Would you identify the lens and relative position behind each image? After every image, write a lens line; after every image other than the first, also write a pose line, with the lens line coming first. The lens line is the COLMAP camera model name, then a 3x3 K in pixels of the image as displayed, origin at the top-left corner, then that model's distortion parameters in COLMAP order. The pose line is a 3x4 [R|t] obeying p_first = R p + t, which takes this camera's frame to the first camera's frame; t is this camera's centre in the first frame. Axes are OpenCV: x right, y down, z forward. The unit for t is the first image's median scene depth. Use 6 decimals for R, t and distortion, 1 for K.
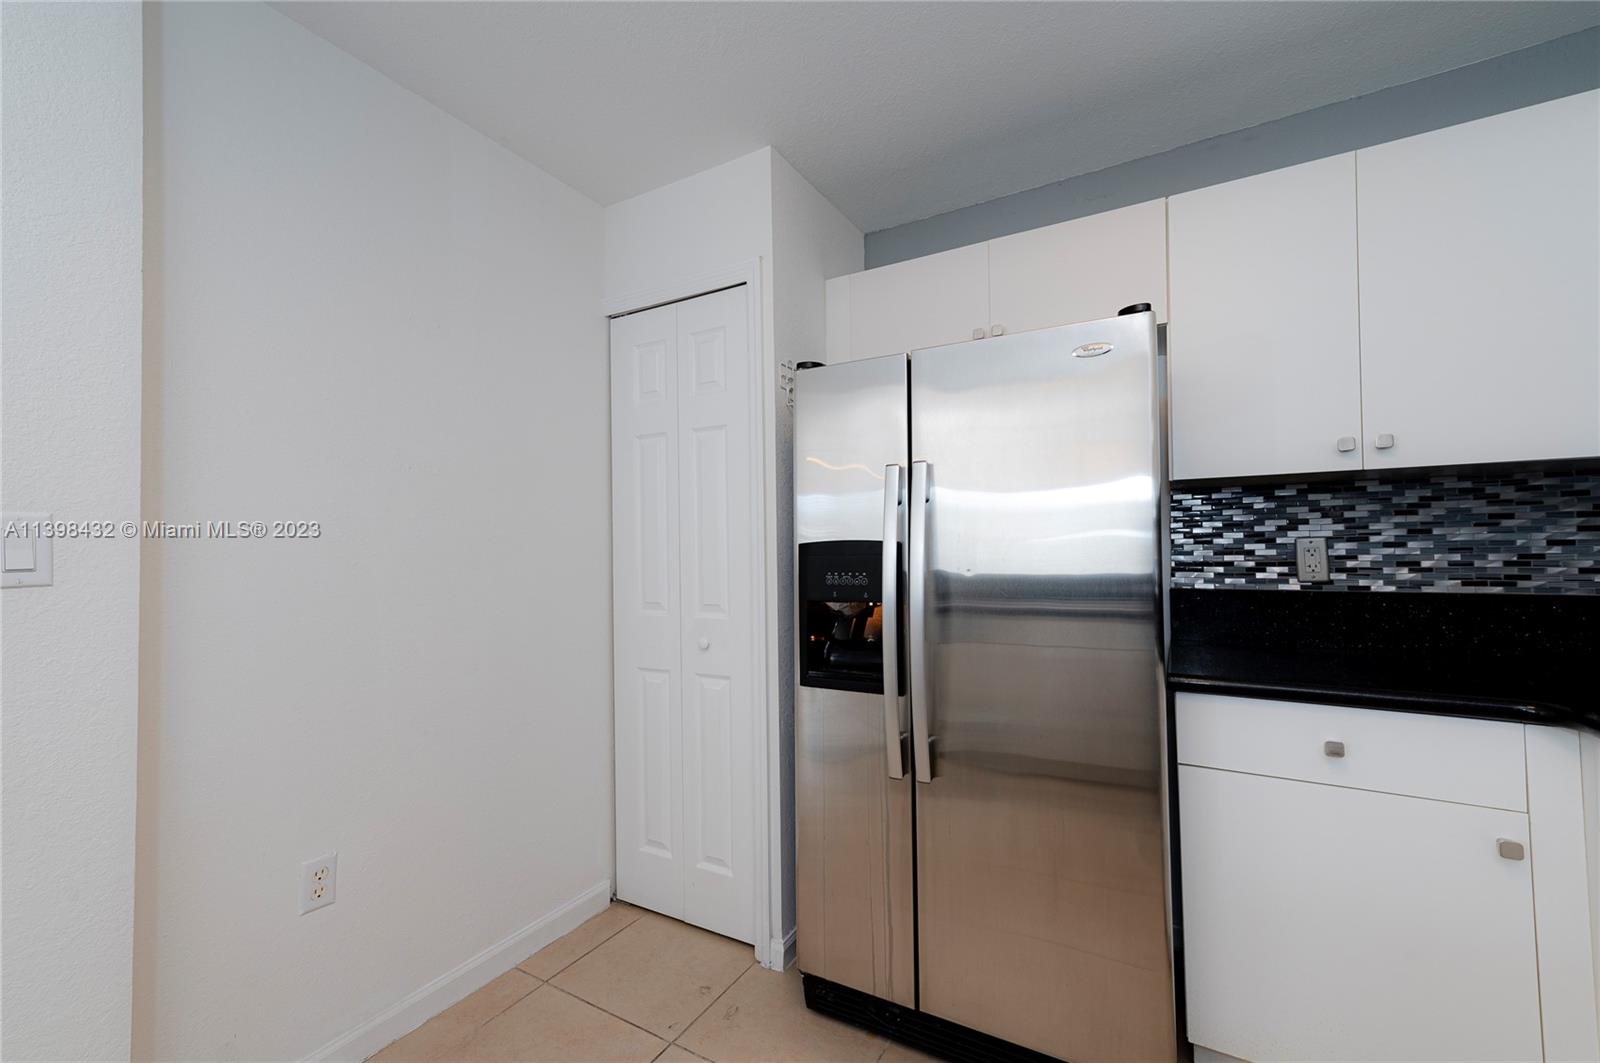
lens RADIAL K [[651.8, 0, 795.5], [0, 651.8, 536.0], [0, 0, 1]] dist [0.004432, 0.000244]
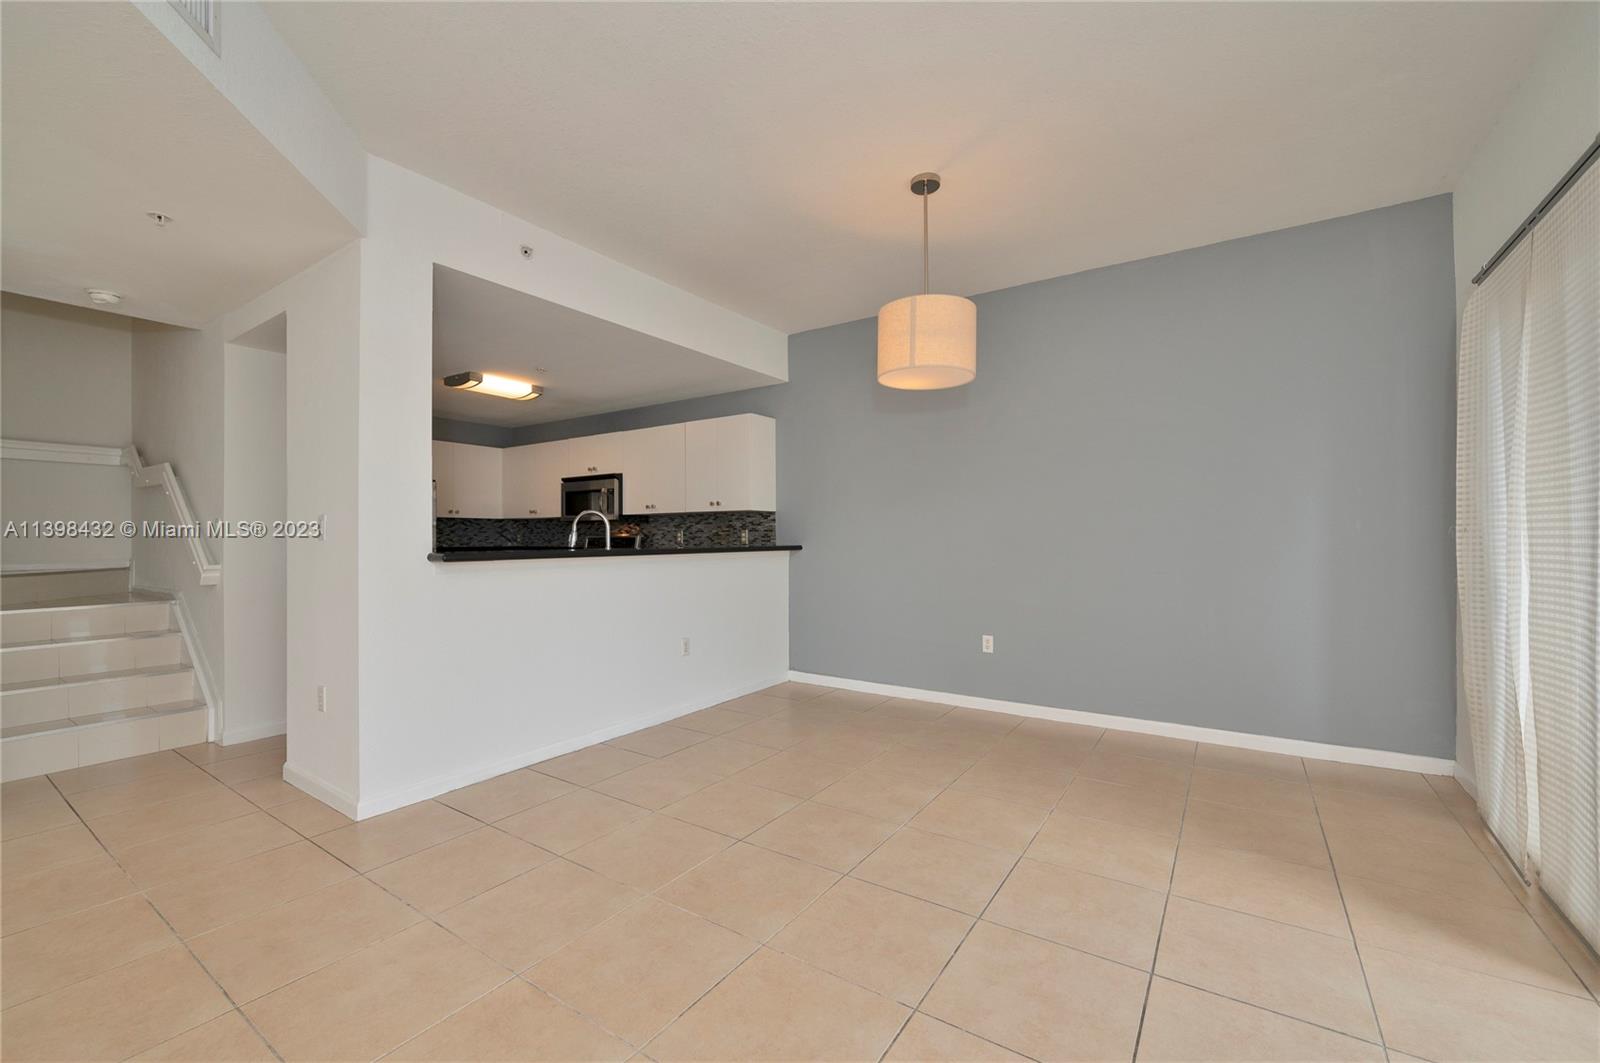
lens RADIAL K [[640.5, 0, 791.0], [0, 640.5, 533.0], [0, 0, 1]] dist [-0.011380, -0.000303]
pose [[0.061595, 0.016151, 0.997971, -2.821648], [-0.025535, 0.999567, -0.014601, 0.003837], [-0.997775, -0.024584, 0.061981, -1.317470]]
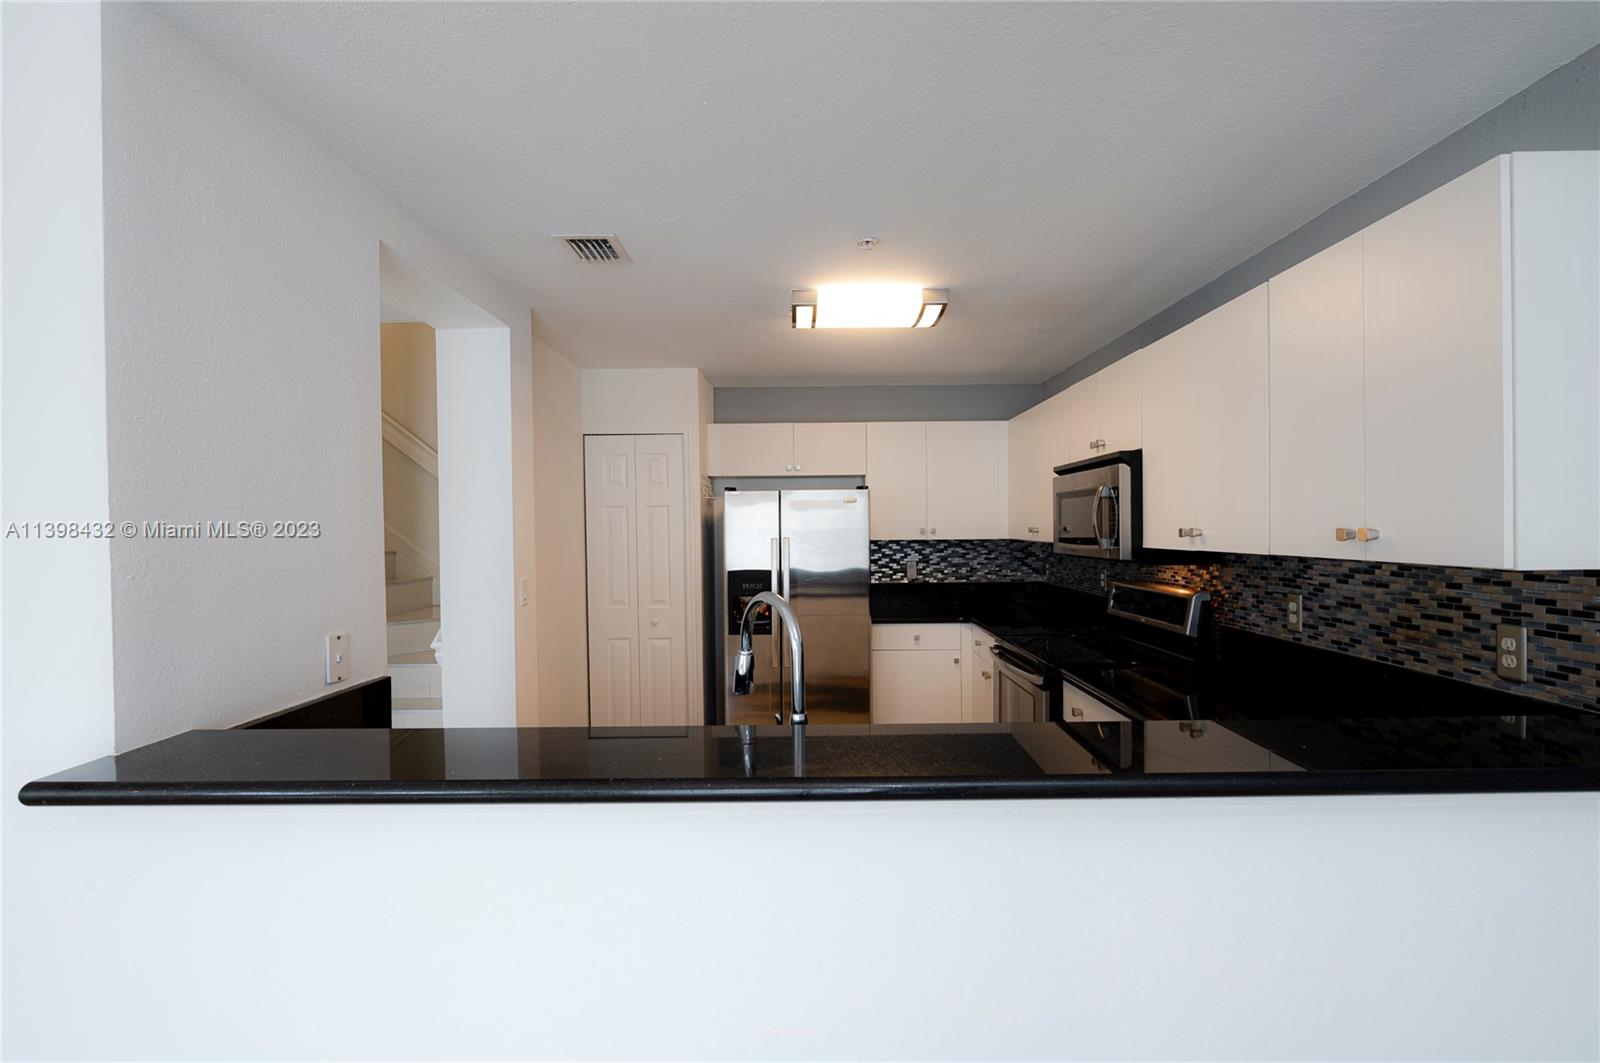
lens RADIAL K [[739.1, 0, 800.0], [0, 739.1, 531.5], [0, 0, 1]] dist [-0.000967, 0.000045]
pose [[0.867675, -0.003705, 0.497118, -1.009965], [-0.010855, 0.999593, 0.026397, -0.187669], [-0.497013, -0.028300, 0.867281, -1.266227]]
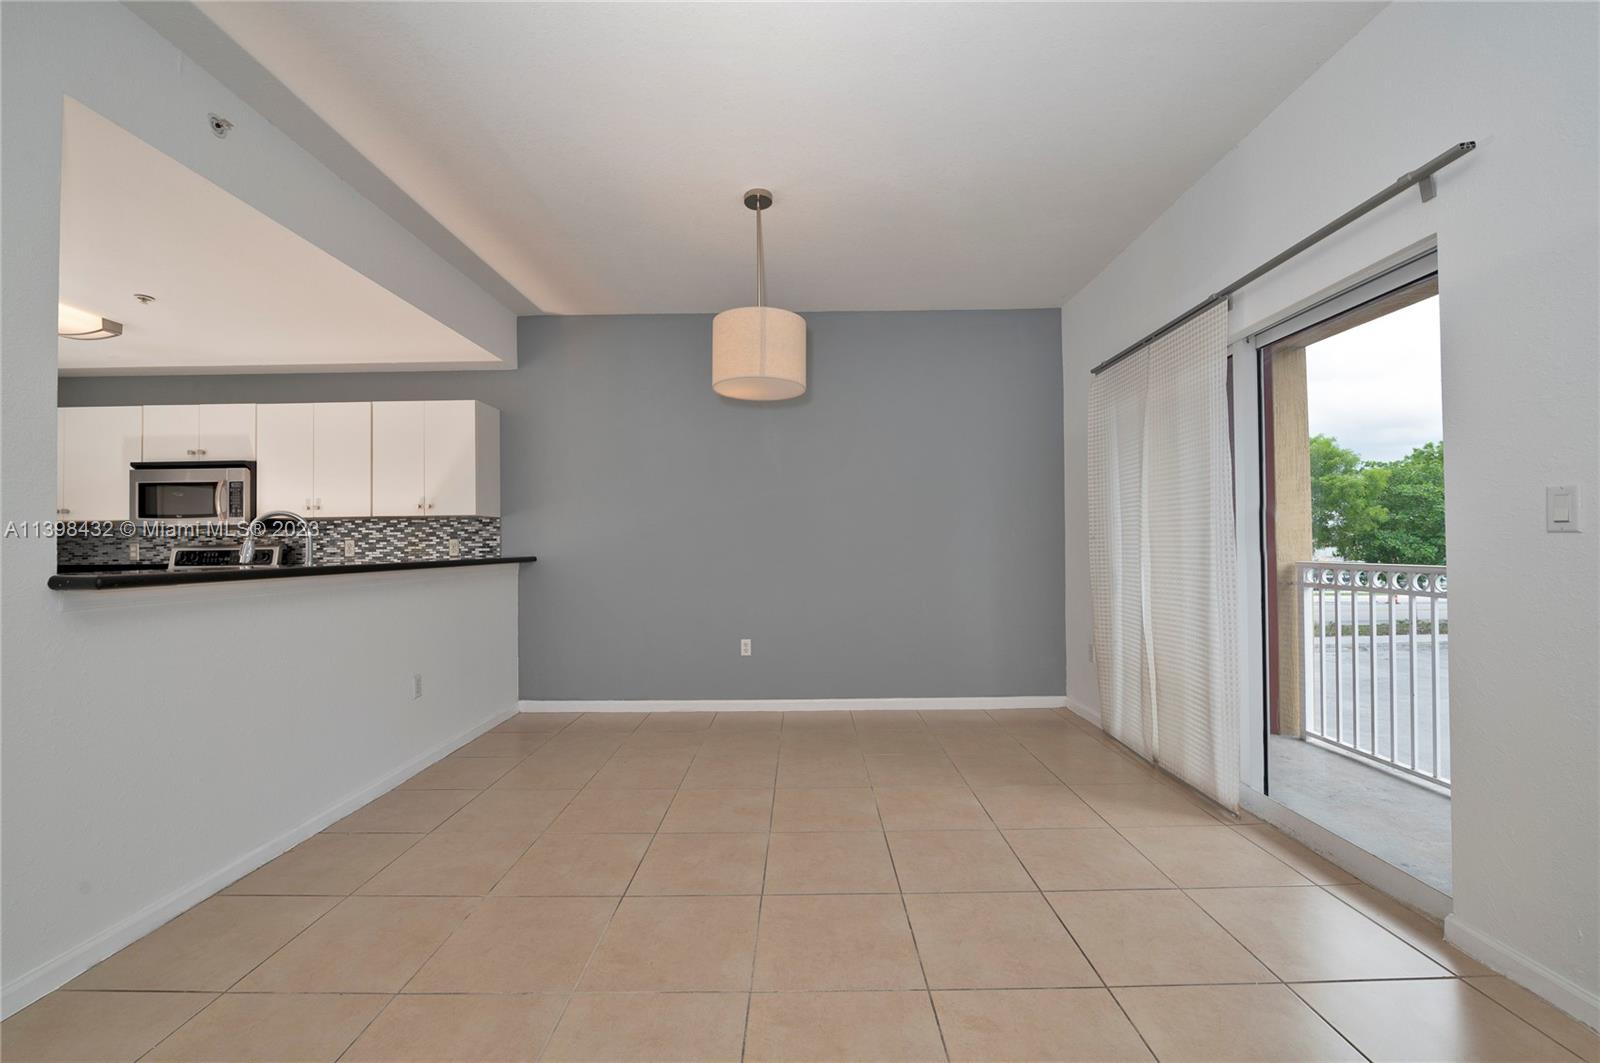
lens RADIAL K [[640.5, 0, 791.0], [0, 640.5, 533.0], [0, 0, 1]] dist [-0.011380, -0.000303]
pose [[-0.499745, 0.032091, 0.865578, -2.641882], [-0.007809, 0.999106, -0.041551, 0.022118], [-0.866137, -0.027524, -0.499048, -0.788573]]
